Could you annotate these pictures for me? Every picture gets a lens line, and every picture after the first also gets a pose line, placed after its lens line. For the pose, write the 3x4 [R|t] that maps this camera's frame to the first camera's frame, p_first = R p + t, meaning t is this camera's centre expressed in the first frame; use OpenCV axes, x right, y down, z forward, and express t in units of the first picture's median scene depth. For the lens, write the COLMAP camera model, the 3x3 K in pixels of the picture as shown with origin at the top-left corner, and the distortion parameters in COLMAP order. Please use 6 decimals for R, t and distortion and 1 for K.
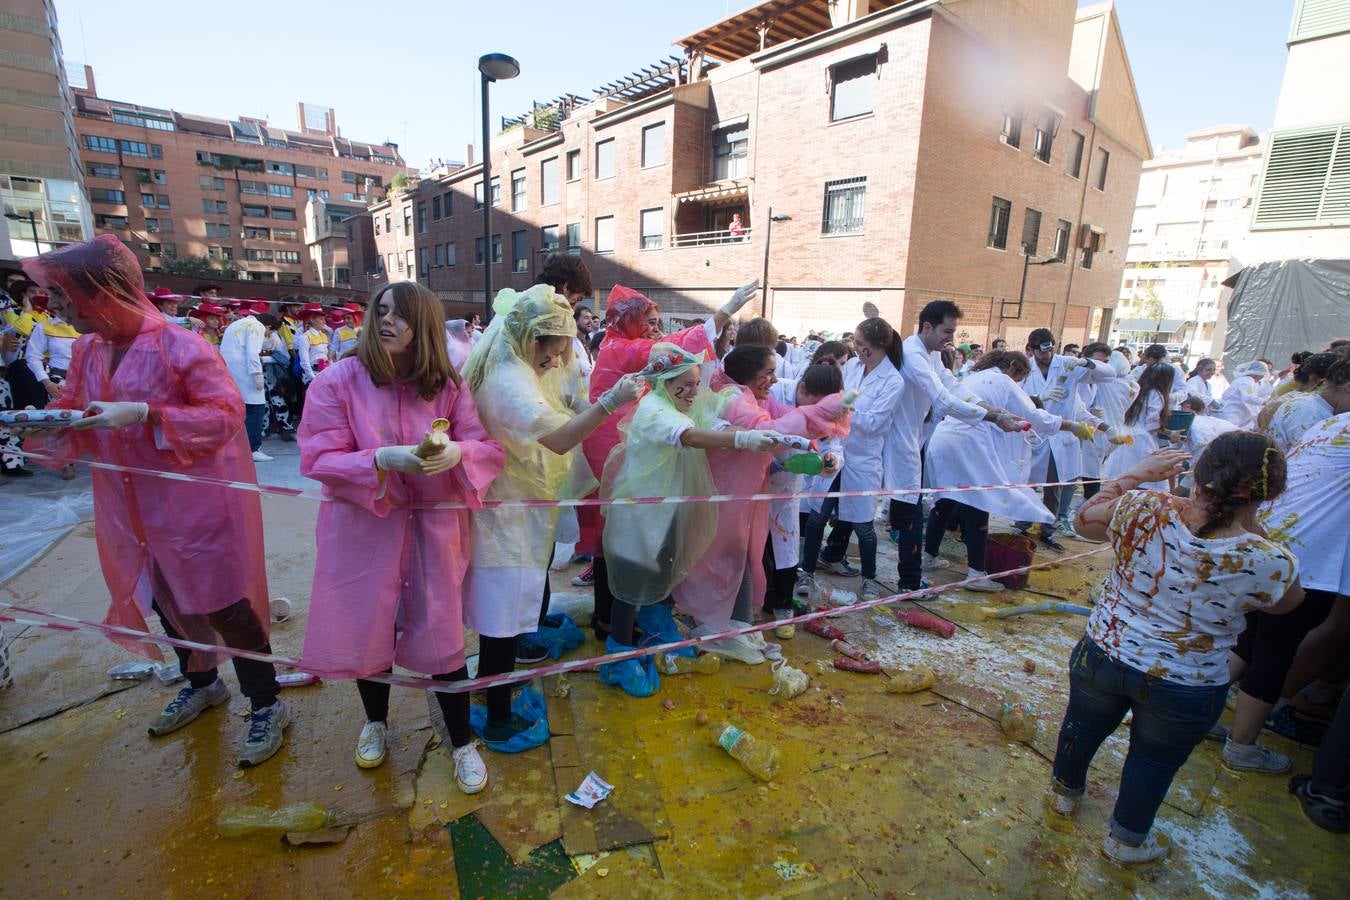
lens RADIAL K [[611.9, 0, 675.1], [0, 611.9, 444.1], [0, 0, 1]] dist [-0.043974, 0.013144]
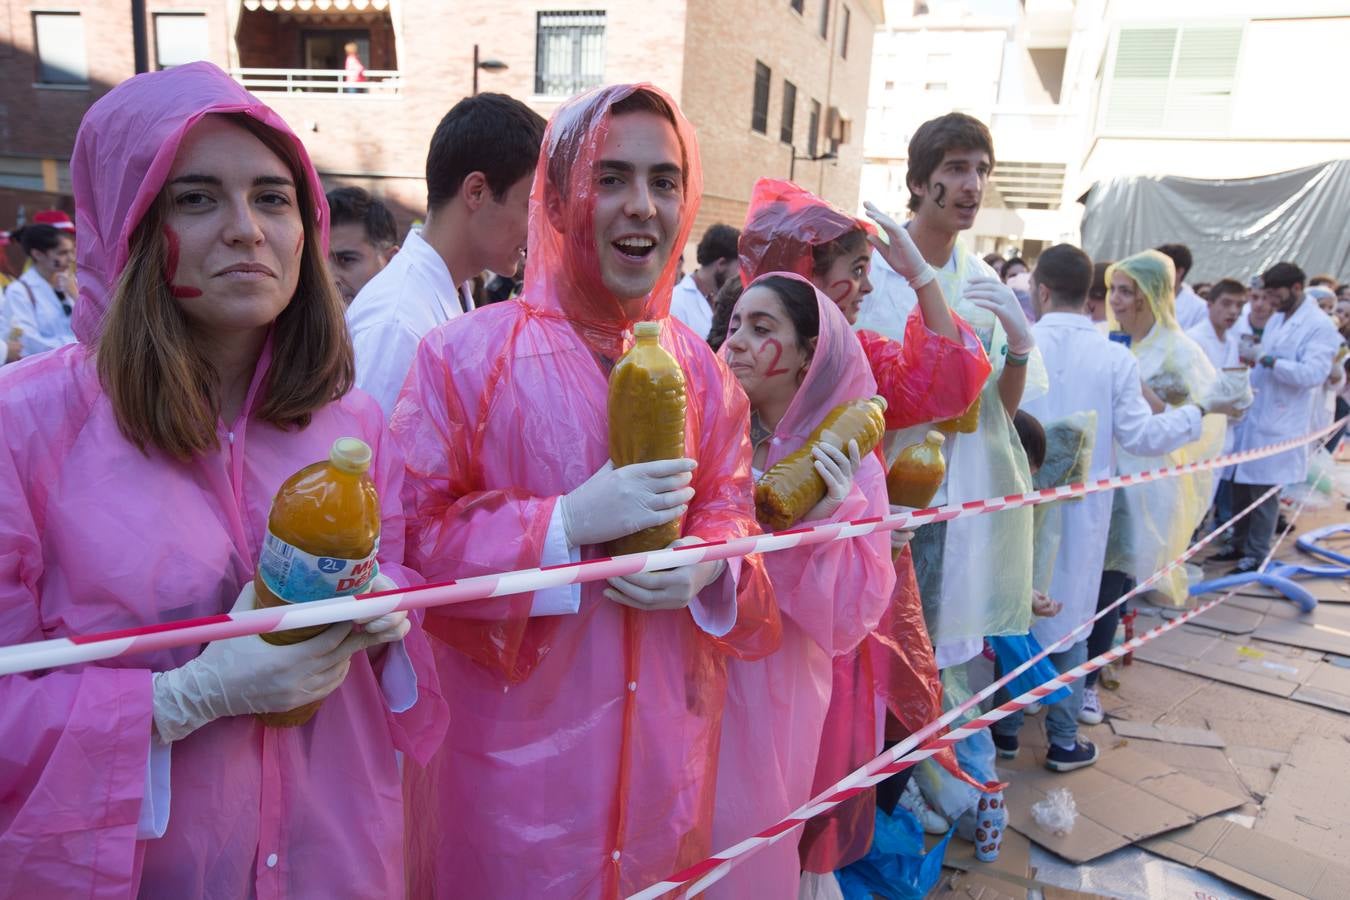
lens RADIAL K [[986.8, 0, 675.0], [0, 986.8, 450.0], [0, 0, 1]] dist [-0.028426, 0.074962]
pose [[0.866510, -0.087799, 0.491377, -0.137853], [0.076244, 0.996138, 0.043537, -0.014290], [-0.493302, -0.000260, 0.869858, 0.045059]]
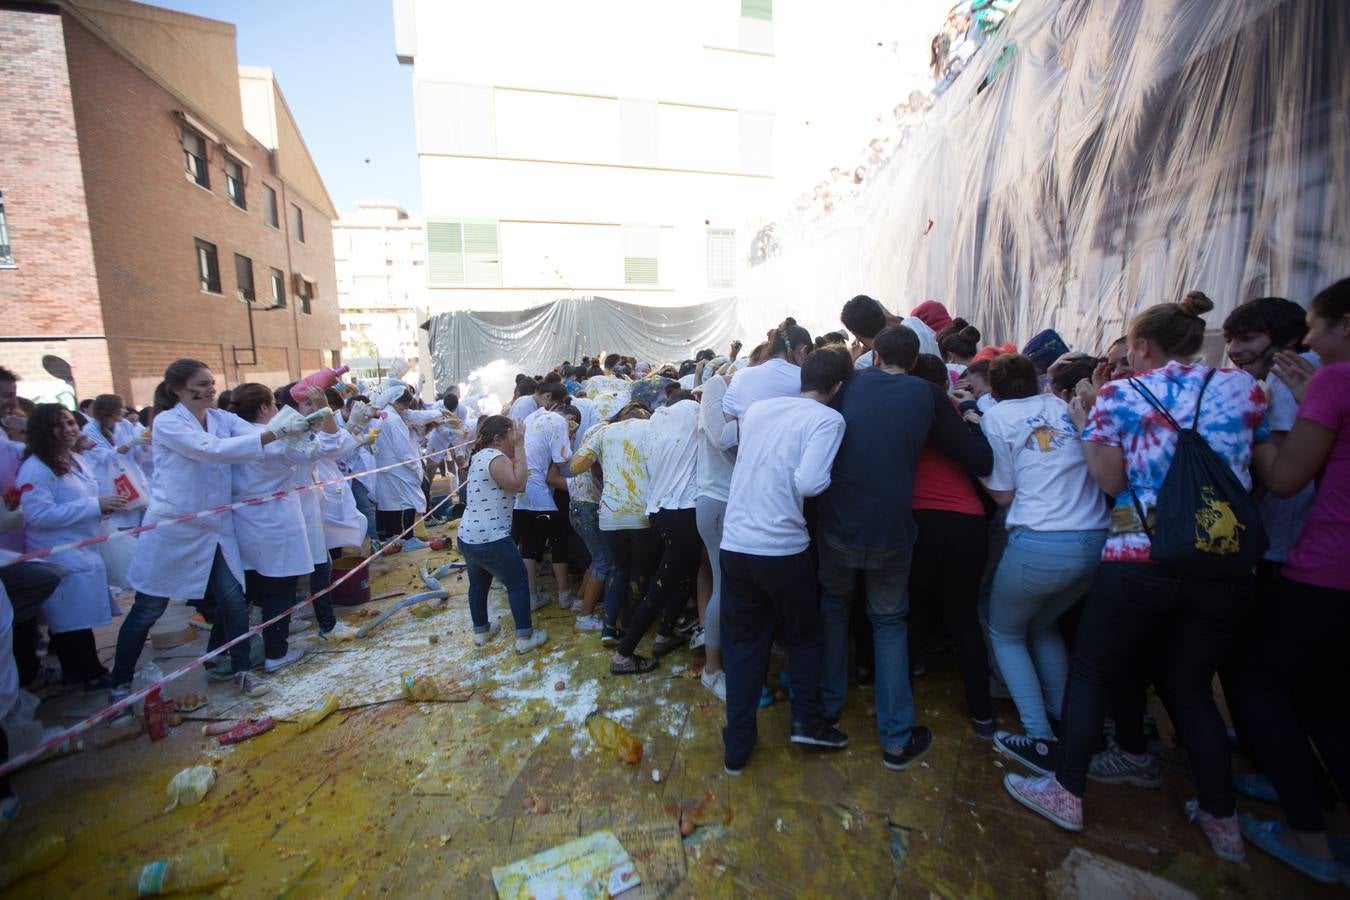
lens RADIAL K [[603.4, 0, 662.0], [0, 603.4, 445.3], [0, 0, 1]] dist [-0.016879, 0.003164]
pose [[0.440298, -0.168702, 0.881860, -0.021304], [0.227757, 0.971049, 0.072049, 0.000568], [-0.868484, 0.169127, 0.465974, -0.008703]]
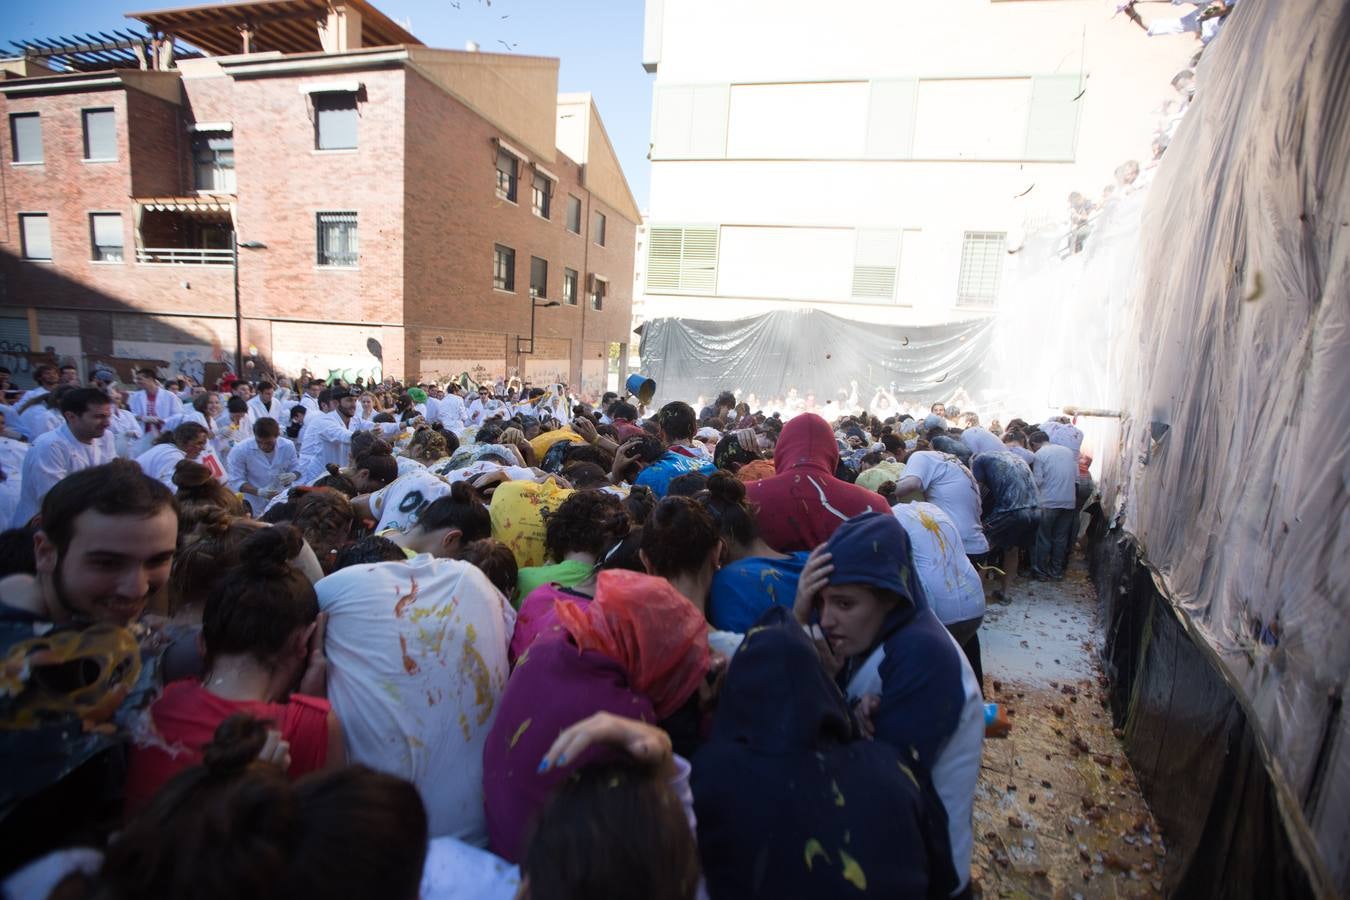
lens RADIAL K [[606.0, 0, 670.4], [0, 606.0, 446.4], [0, 0, 1]] dist [-0.034879, 0.008181]
pose [[0.812499, -0.074096, 0.578234, 0.109877], [0.093345, 0.995627, -0.003582, -0.006434], [-0.575440, 0.056885, 0.815863, -0.058598]]
